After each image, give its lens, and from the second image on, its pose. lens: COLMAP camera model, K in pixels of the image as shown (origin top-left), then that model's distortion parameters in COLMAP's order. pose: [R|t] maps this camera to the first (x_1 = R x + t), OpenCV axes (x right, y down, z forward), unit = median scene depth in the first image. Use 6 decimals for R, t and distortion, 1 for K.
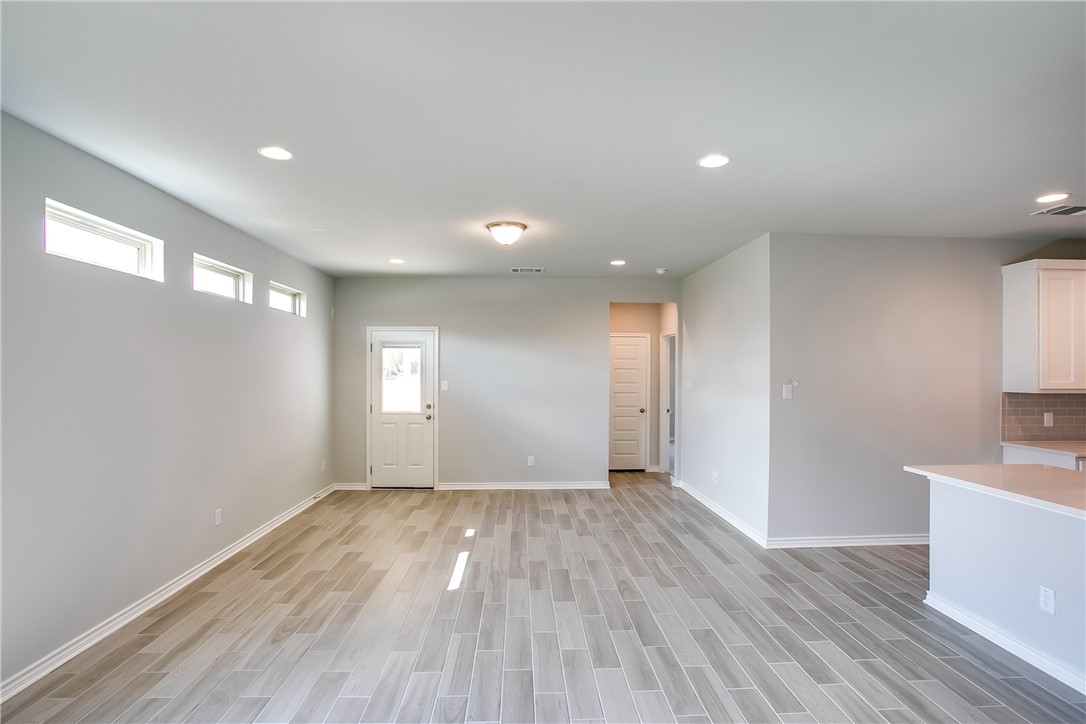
lens RADIAL K [[535.6, 0, 539.3], [0, 535.6, 363.4], [0, 0, 1]] dist [-0.056092, 0.017476]
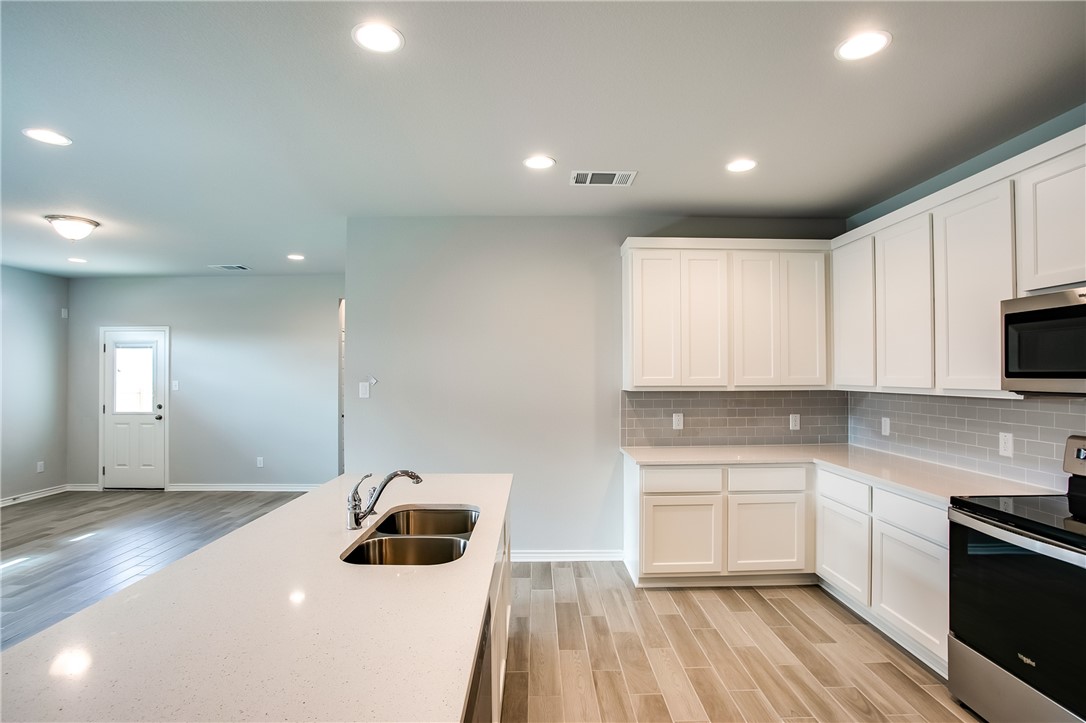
lens RADIAL K [[522.8, 0, 536.2], [0, 522.8, 365.2], [0, 0, 1]] dist [-0.029432, 0.003543]
pose [[0.999343, -0.006756, -0.035609, 0.732116], [0.006756, 0.999977, -0.000098, 0.011017], [0.035609, -0.000142, 0.999366, 0.093407]]
